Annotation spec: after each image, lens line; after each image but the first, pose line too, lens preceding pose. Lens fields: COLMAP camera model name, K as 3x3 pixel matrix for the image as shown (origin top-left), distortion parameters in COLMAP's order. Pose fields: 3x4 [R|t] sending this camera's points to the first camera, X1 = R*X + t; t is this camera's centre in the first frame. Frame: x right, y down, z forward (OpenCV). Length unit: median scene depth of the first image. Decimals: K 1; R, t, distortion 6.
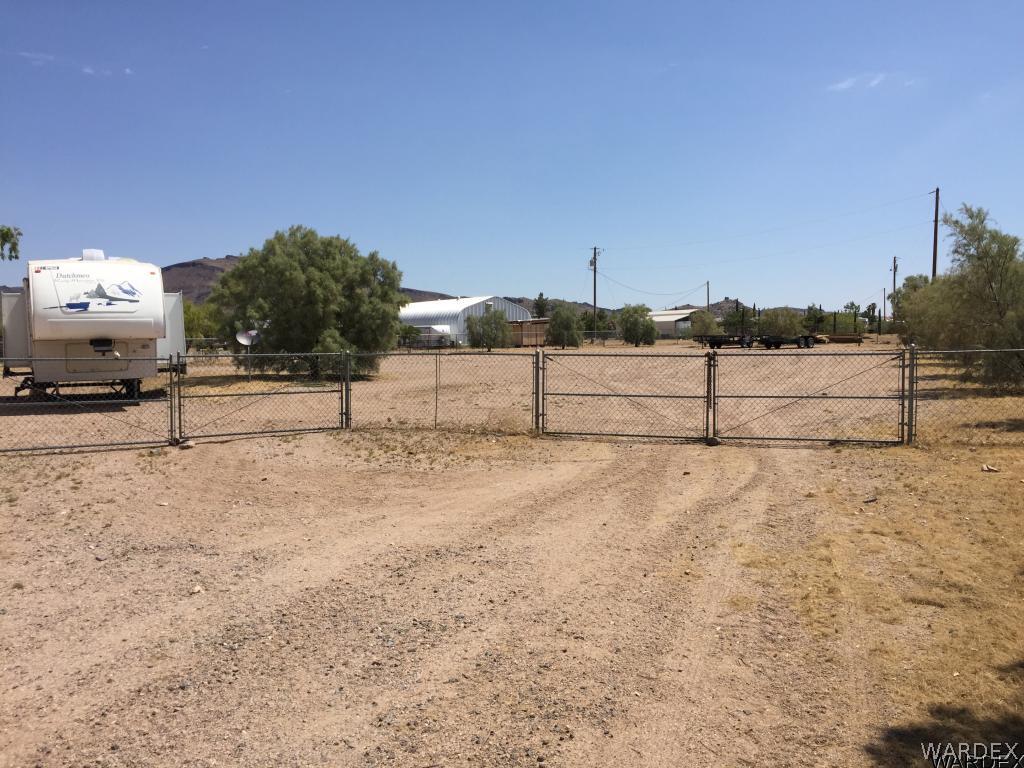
lens RADIAL K [[869.8, 0, 512.0], [0, 869.8, 384.0], [0, 0, 1]] dist [0.082739, -0.126359]
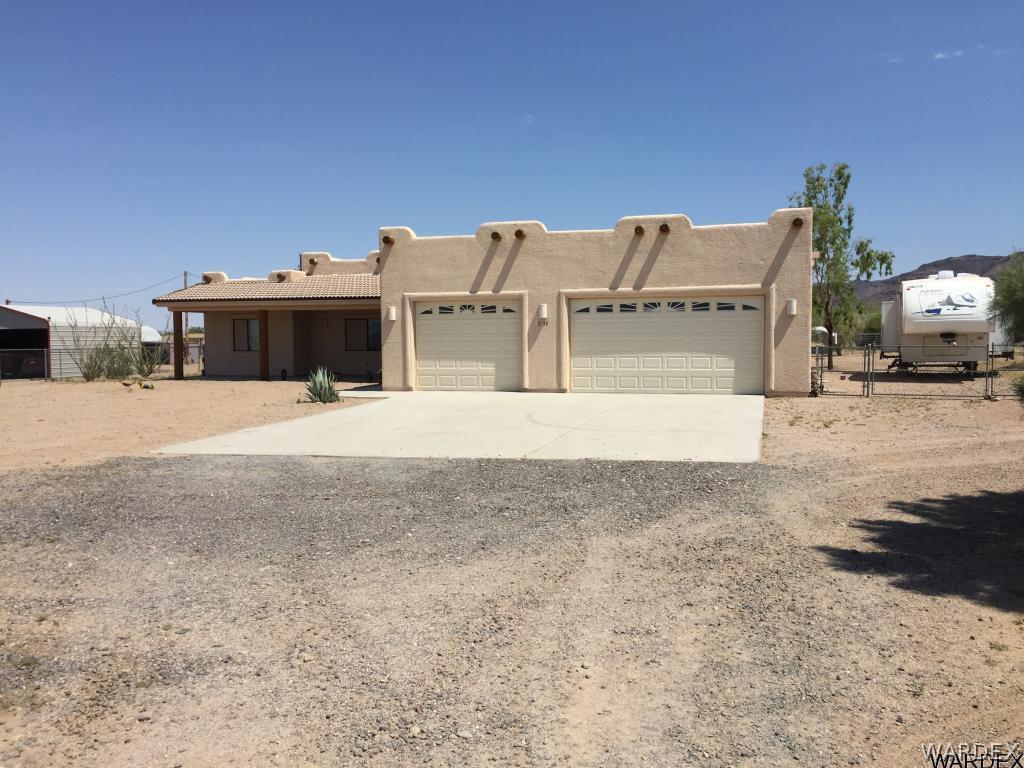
lens RADIAL K [[869.8, 0, 512.0], [0, 869.8, 384.0], [0, 0, 1]] dist [0.082739, -0.126359]
pose [[0.620922, 0.043586, -0.782660, 0.222817], [-0.034274, 0.999008, 0.028443, 0.015778], [0.783123, 0.009164, 0.621800, -0.456739]]
